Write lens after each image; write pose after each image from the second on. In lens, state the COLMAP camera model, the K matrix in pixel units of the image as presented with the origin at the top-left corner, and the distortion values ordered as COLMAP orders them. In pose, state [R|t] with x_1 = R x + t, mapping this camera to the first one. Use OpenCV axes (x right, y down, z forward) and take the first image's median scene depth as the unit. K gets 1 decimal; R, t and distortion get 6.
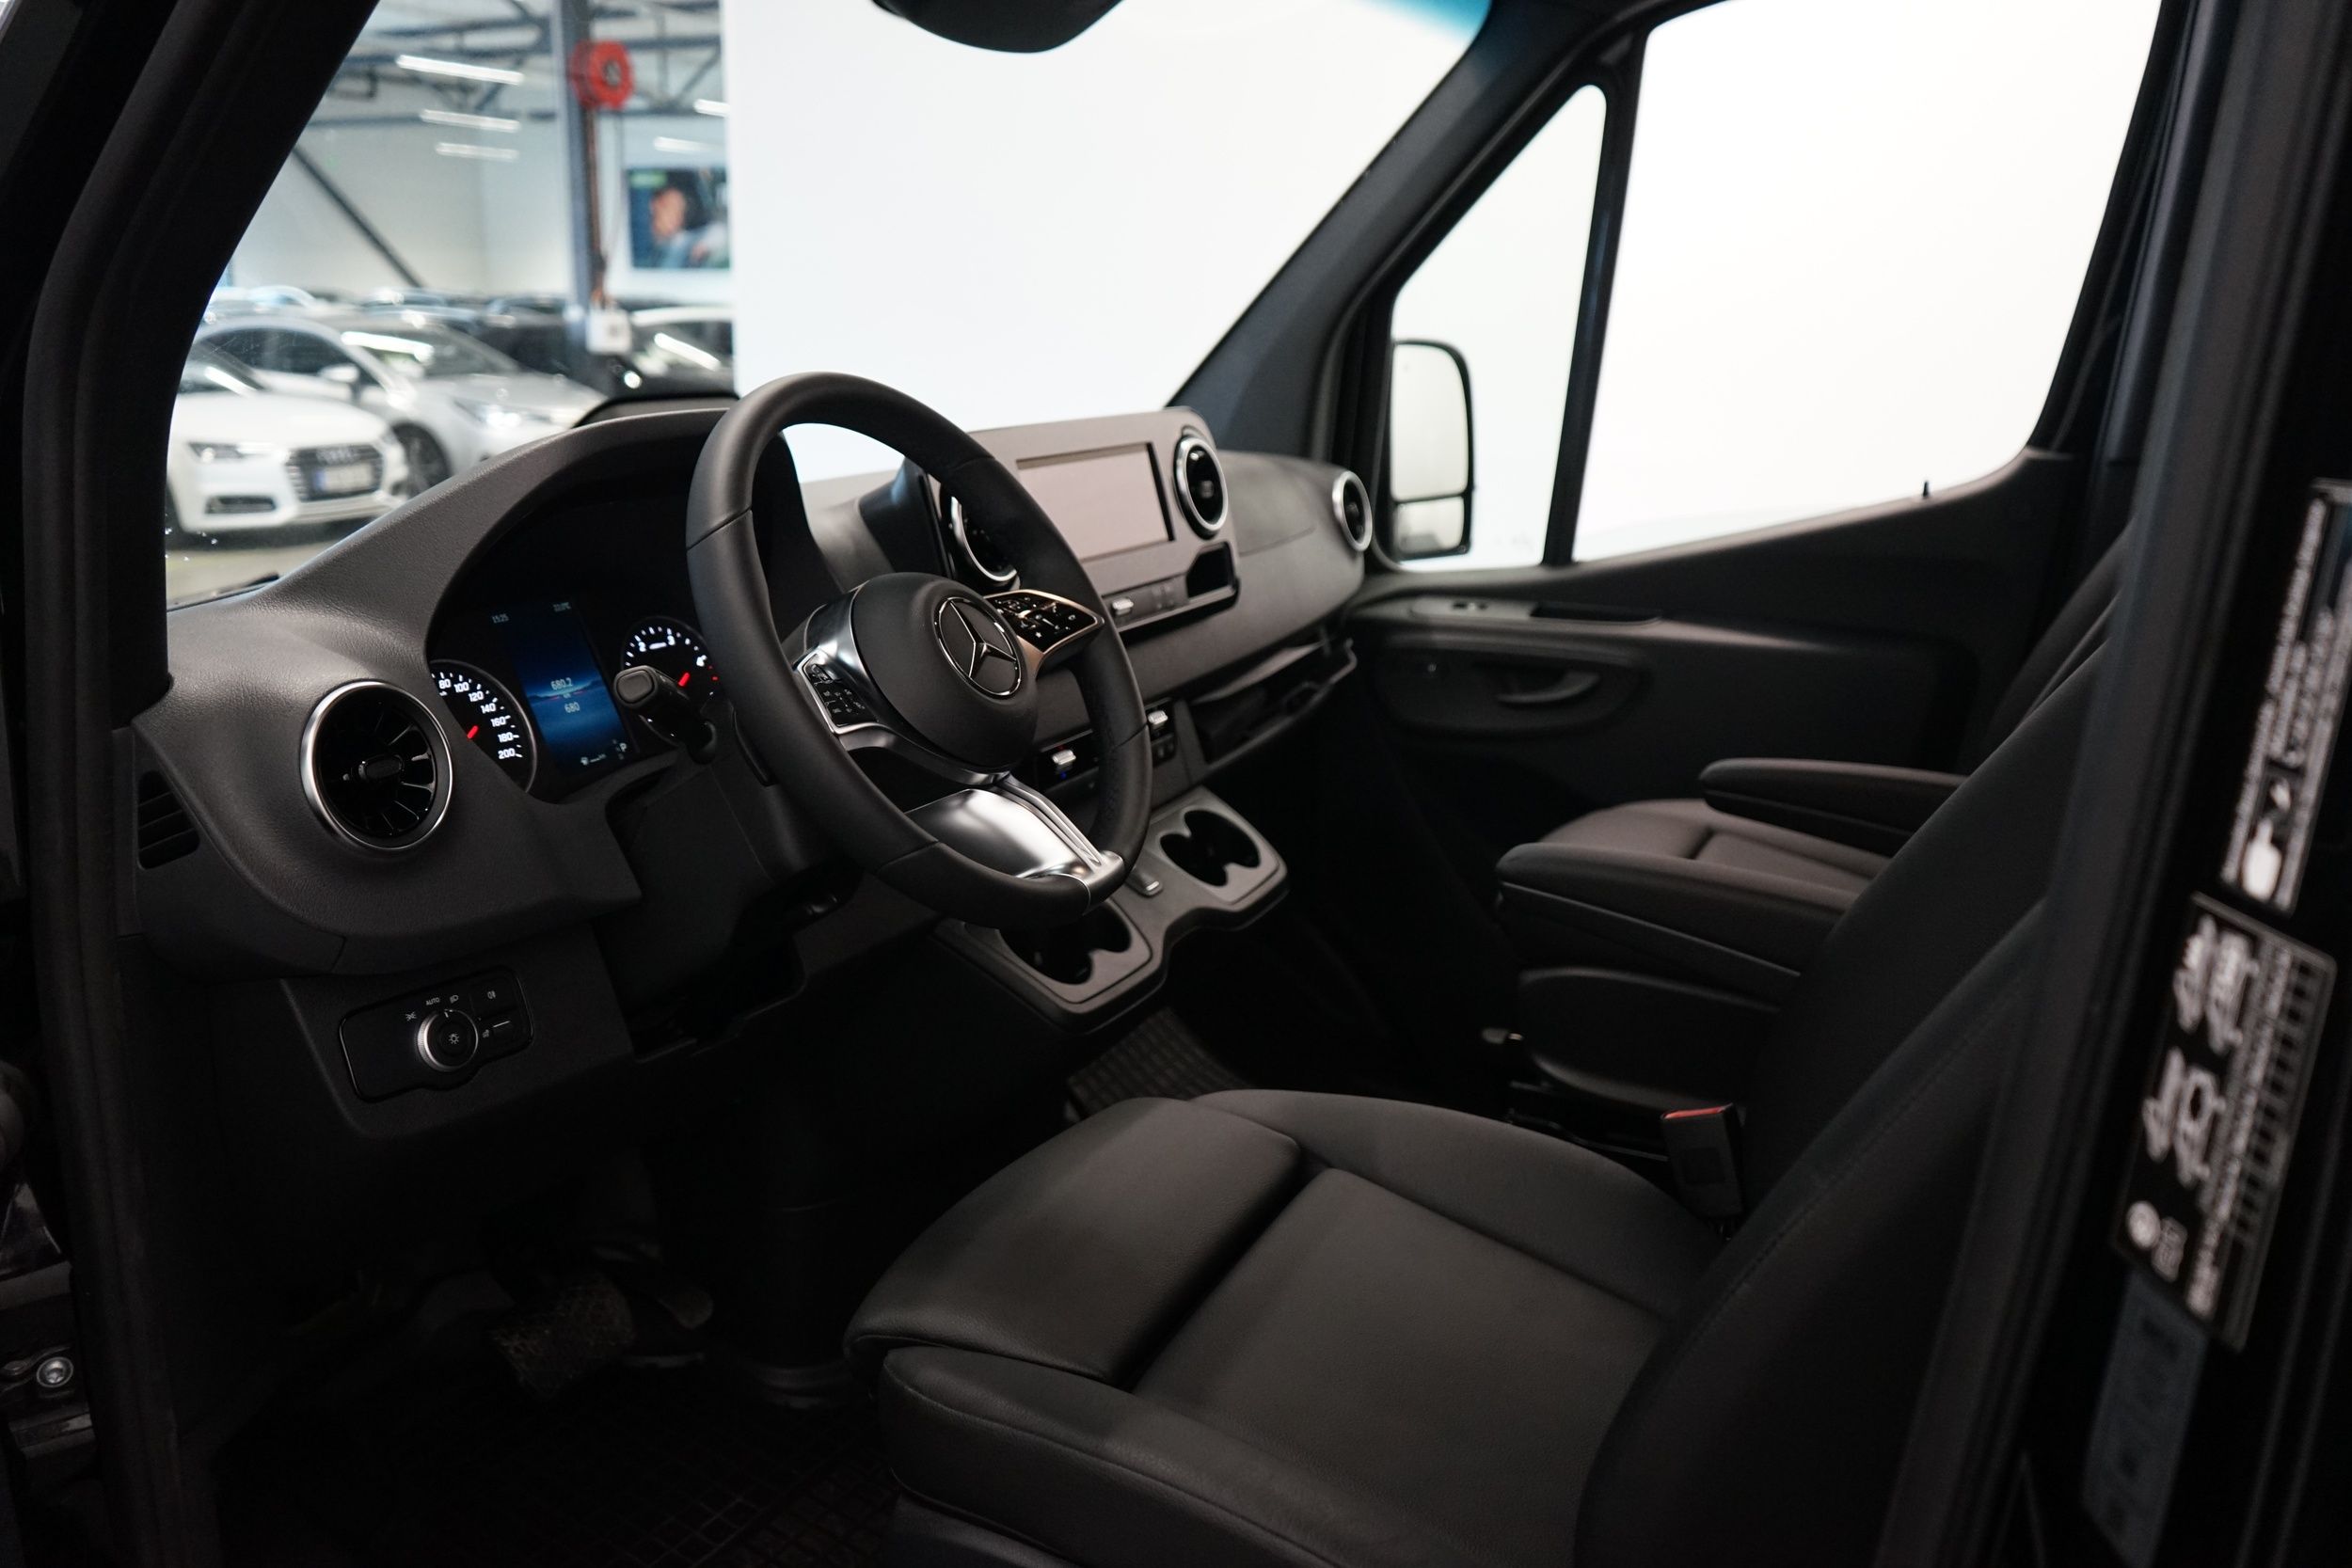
lens RADIAL K [[1917.6, 0, 1174.6], [0, 1917.6, 781.5], [0, 0, 1]] dist [-0.000103, 0.019644]
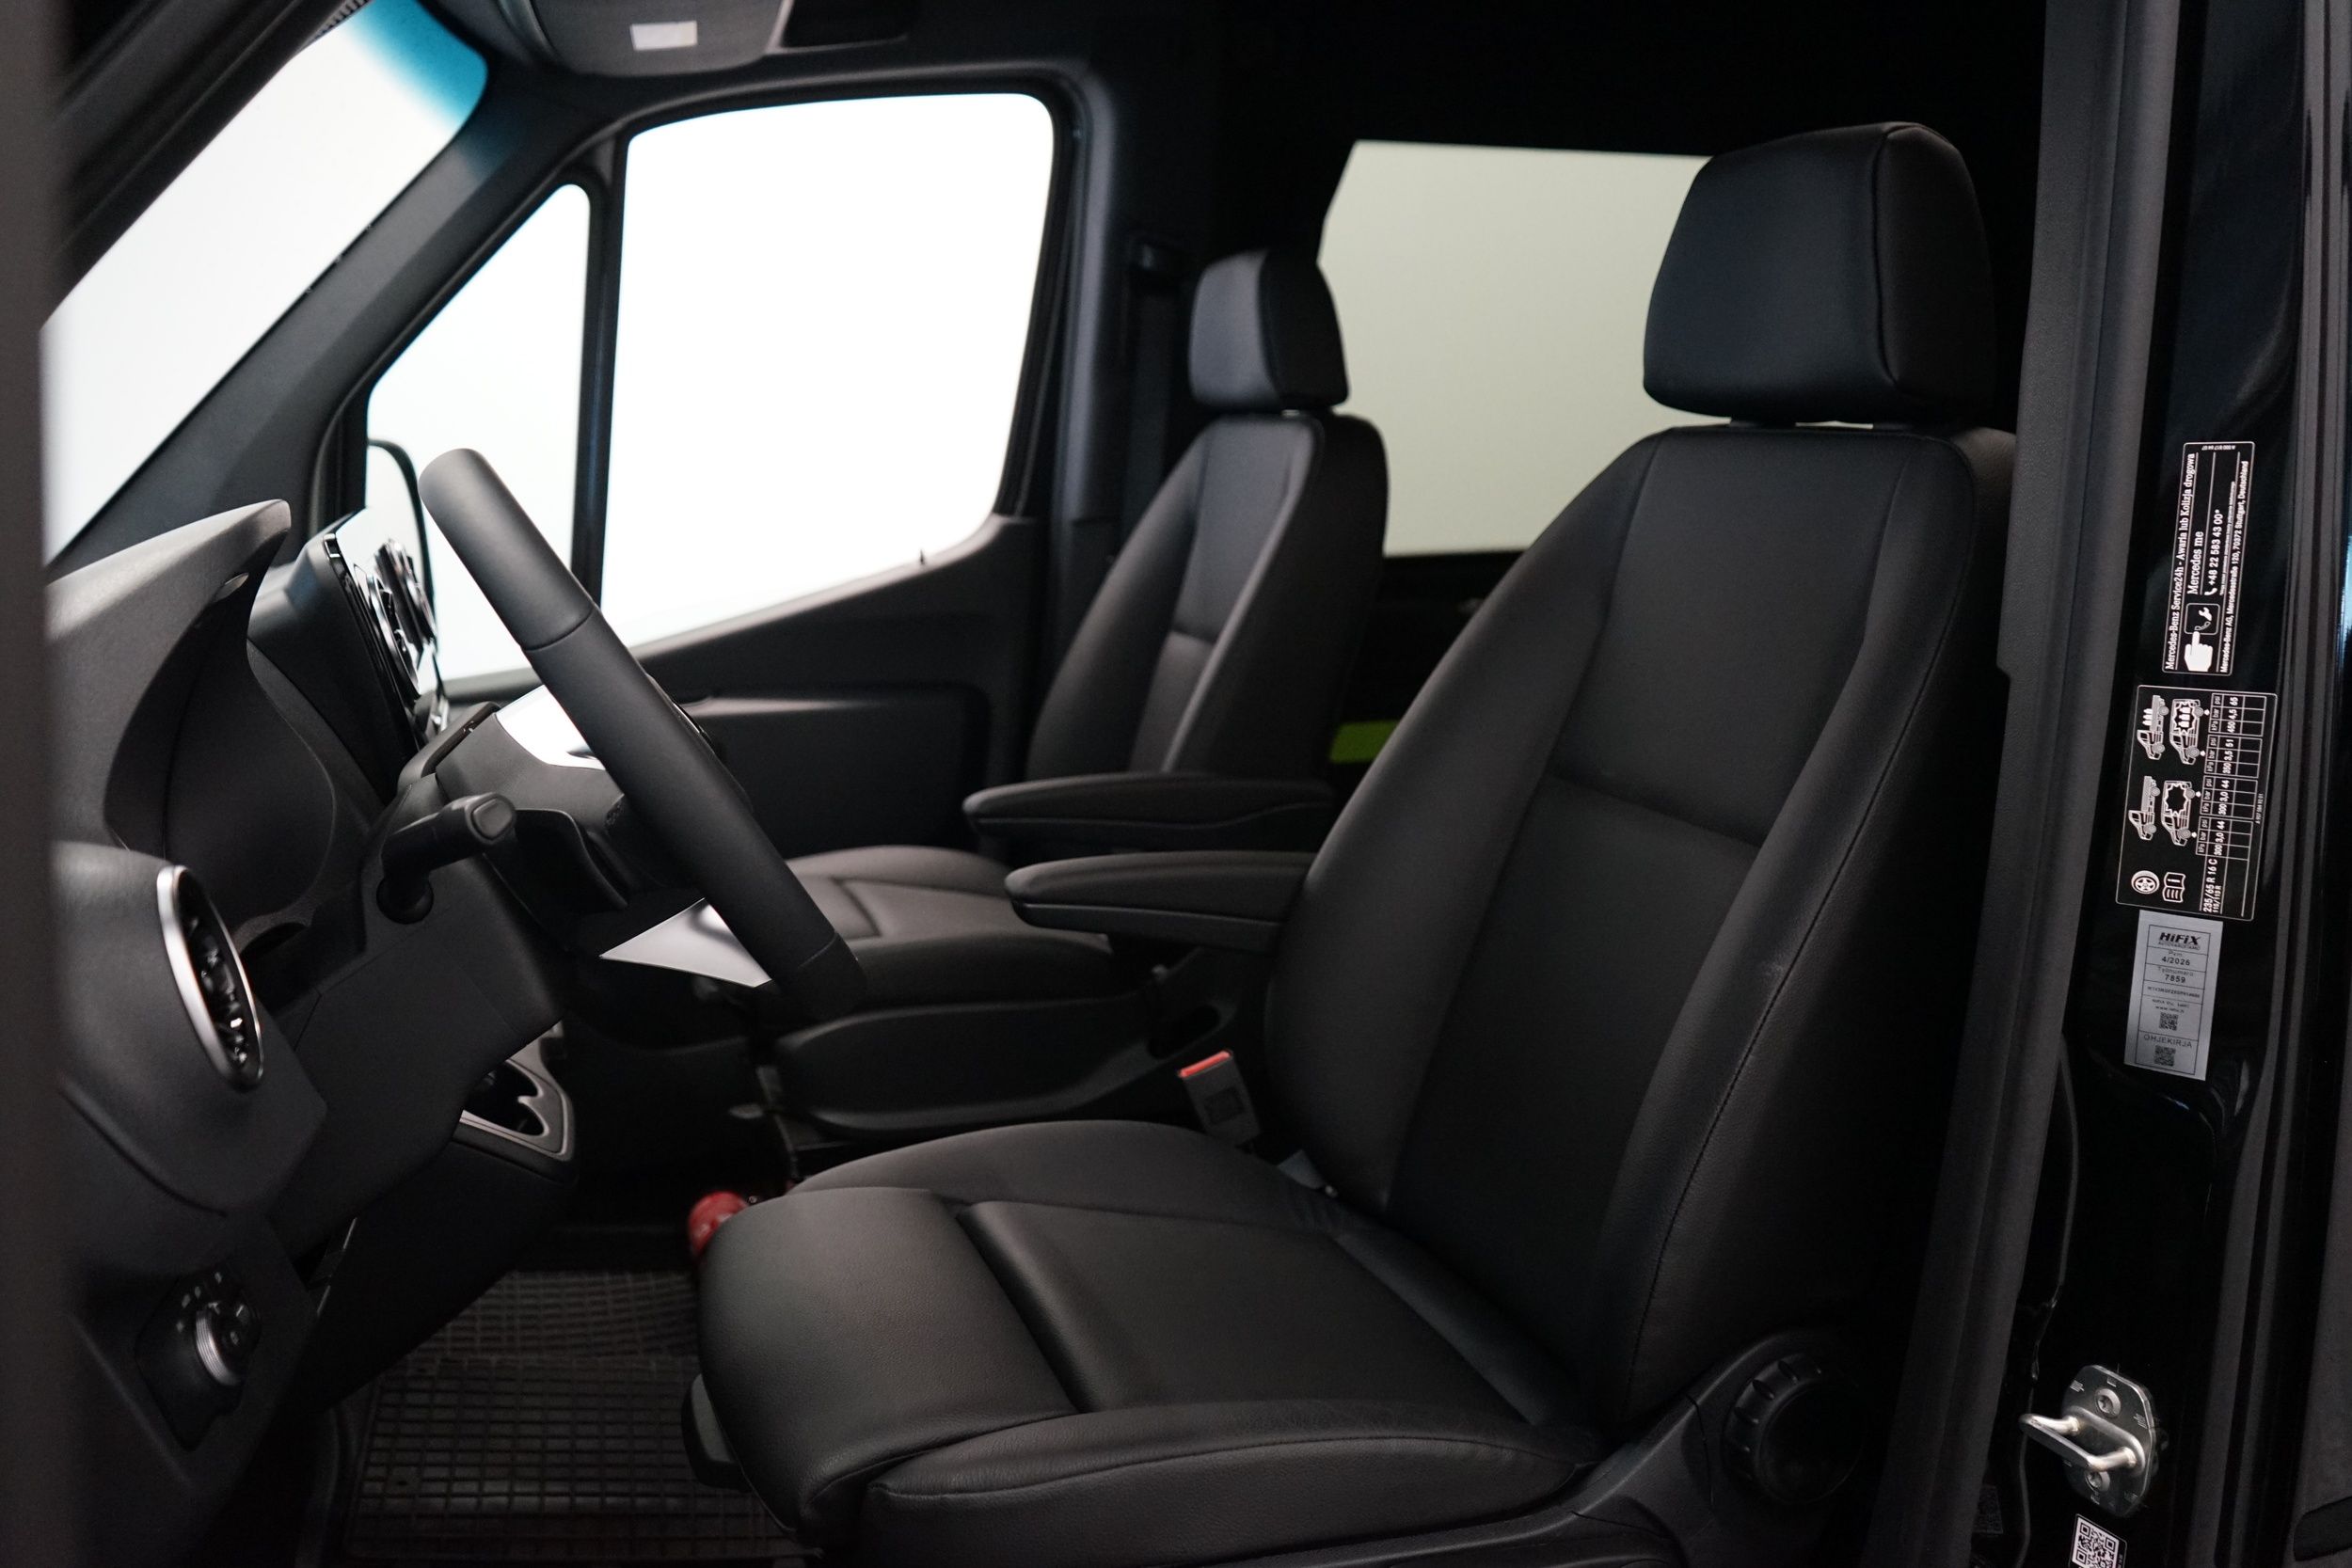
lens RADIAL K [[1917.6, 0, 1174.1], [0, 1917.6, 786.7], [0, 0, 1]] dist [-0.000103, 0.019644]
pose [[0.679671, -0.143058, 0.719432, -1.288181], [0.185924, 0.982367, 0.019693, -0.045189], [-0.709563, 0.120374, 0.694284, 0.421024]]
